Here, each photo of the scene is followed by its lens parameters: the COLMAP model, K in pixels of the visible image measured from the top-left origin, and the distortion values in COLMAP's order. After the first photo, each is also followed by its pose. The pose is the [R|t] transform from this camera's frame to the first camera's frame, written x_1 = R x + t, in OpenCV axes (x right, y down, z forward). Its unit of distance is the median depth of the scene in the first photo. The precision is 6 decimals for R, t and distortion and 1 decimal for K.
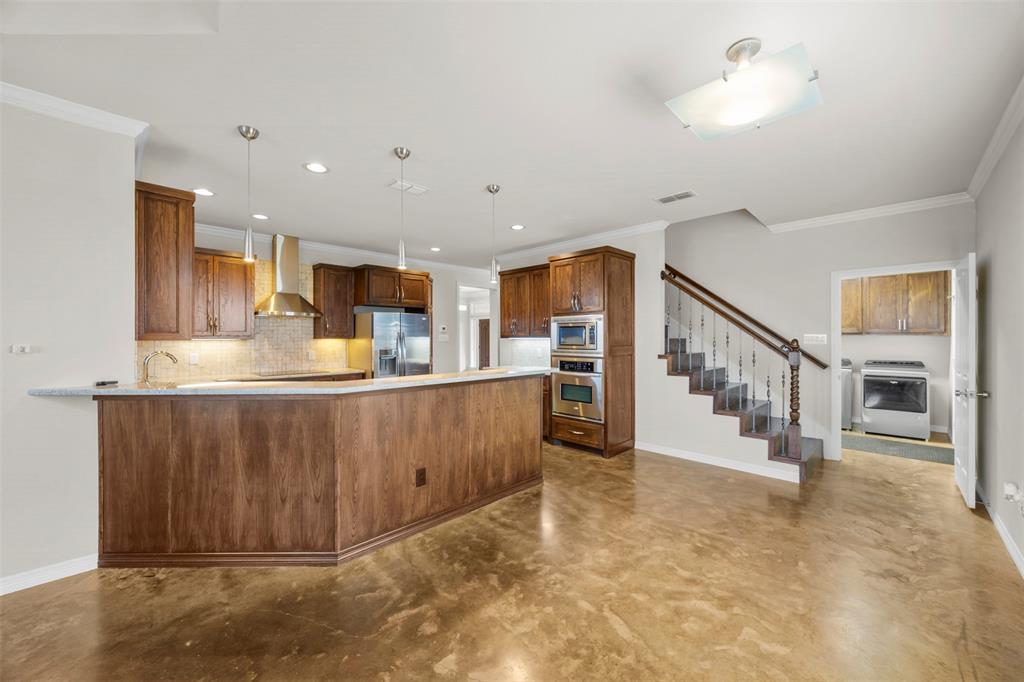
lens RADIAL K [[392.4, 0, 512.2], [0, 392.4, 338.8], [0, 0, 1]] dist [-0.000989, 0.000194]
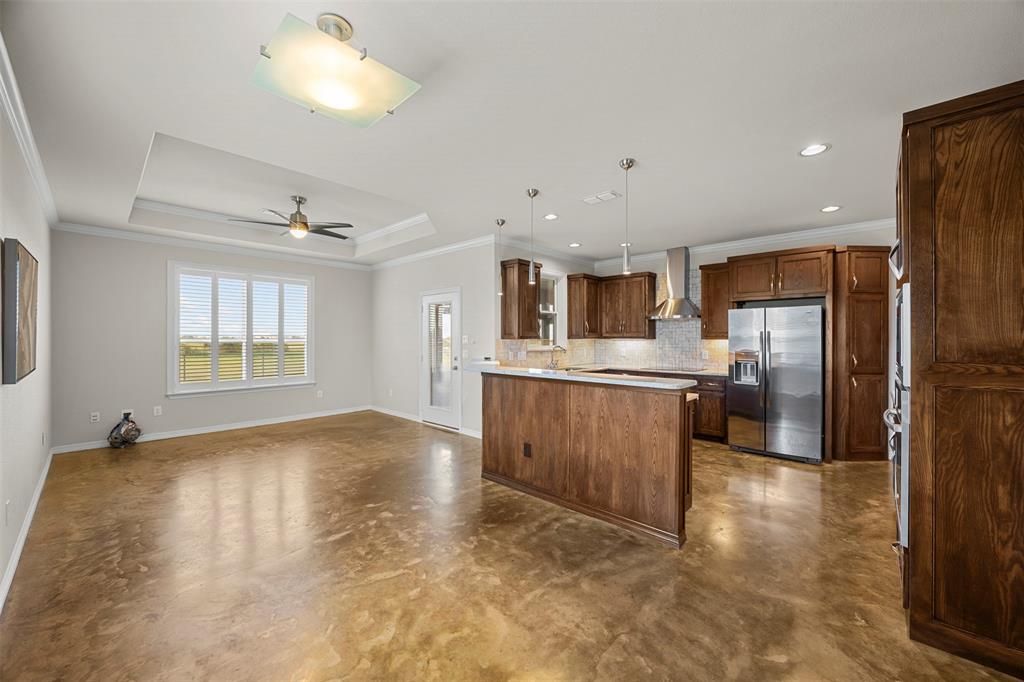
lens RADIAL K [[392.4, 0, 512.8], [0, 392.4, 337.6], [0, 0, 1]] dist [-0.000989, 0.000194]
pose [[0.027294, 0.000000, -0.999627, 0.986827], [-0.004418, 0.999990, -0.000121, -0.003177], [0.999618, 0.004420, 0.027294, 0.896645]]
